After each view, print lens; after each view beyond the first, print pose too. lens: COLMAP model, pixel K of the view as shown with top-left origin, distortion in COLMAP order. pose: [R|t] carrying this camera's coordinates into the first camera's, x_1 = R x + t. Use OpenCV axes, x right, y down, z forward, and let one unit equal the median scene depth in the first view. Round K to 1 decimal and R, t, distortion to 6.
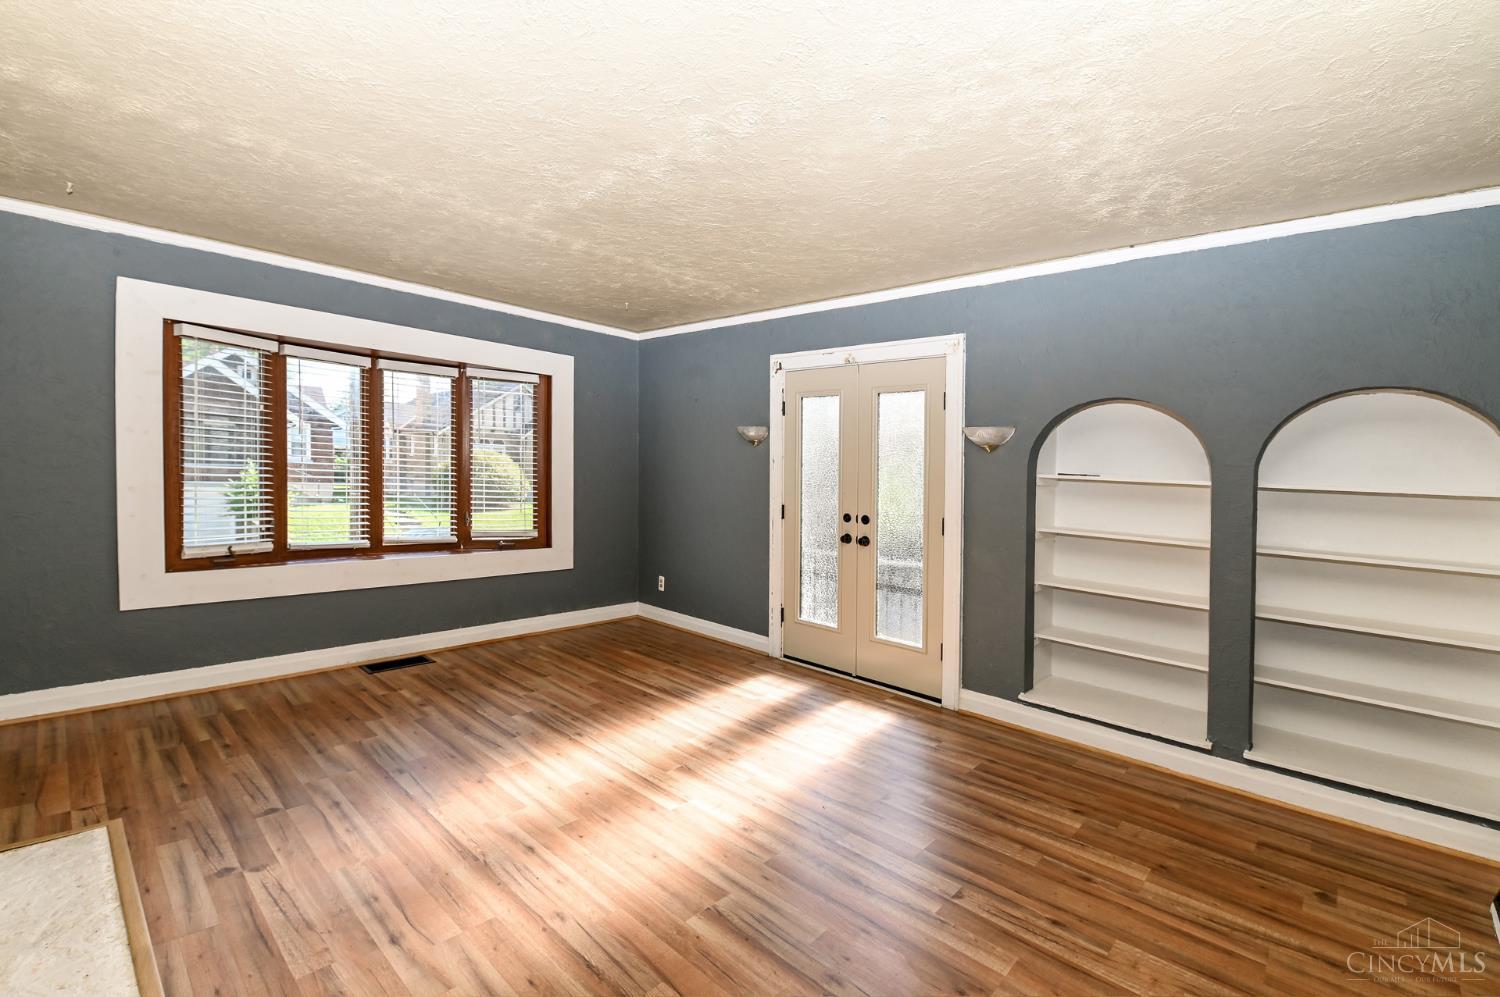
lens RADIAL K [[672.9, 0, 751.1], [0, 672.9, 443.4], [0, 0, 1]] dist [0.000552, -0.009251]
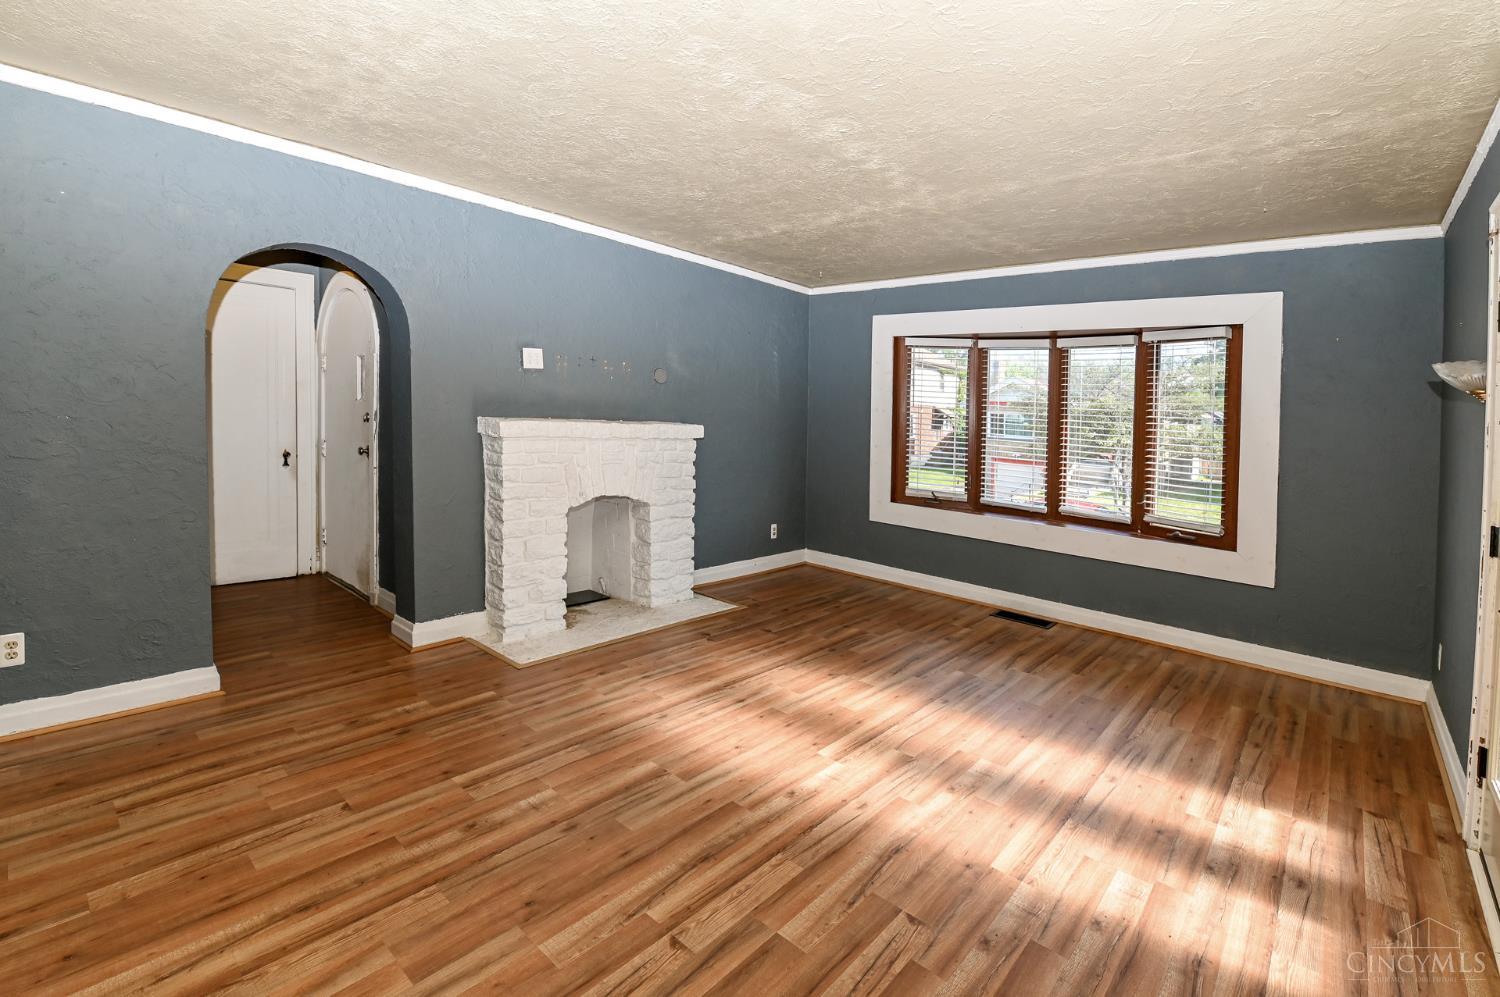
lens RADIAL K [[672.9, 0, 751.1], [0, 672.9, 443.4], [0, 0, 1]] dist [0.000552, -0.009251]
pose [[0.012362, 0.006975, -0.999899, 0.677503], [-0.014711, 0.999869, 0.006793, 0.053790], [0.999815, 0.014626, 0.012463, 0.666977]]
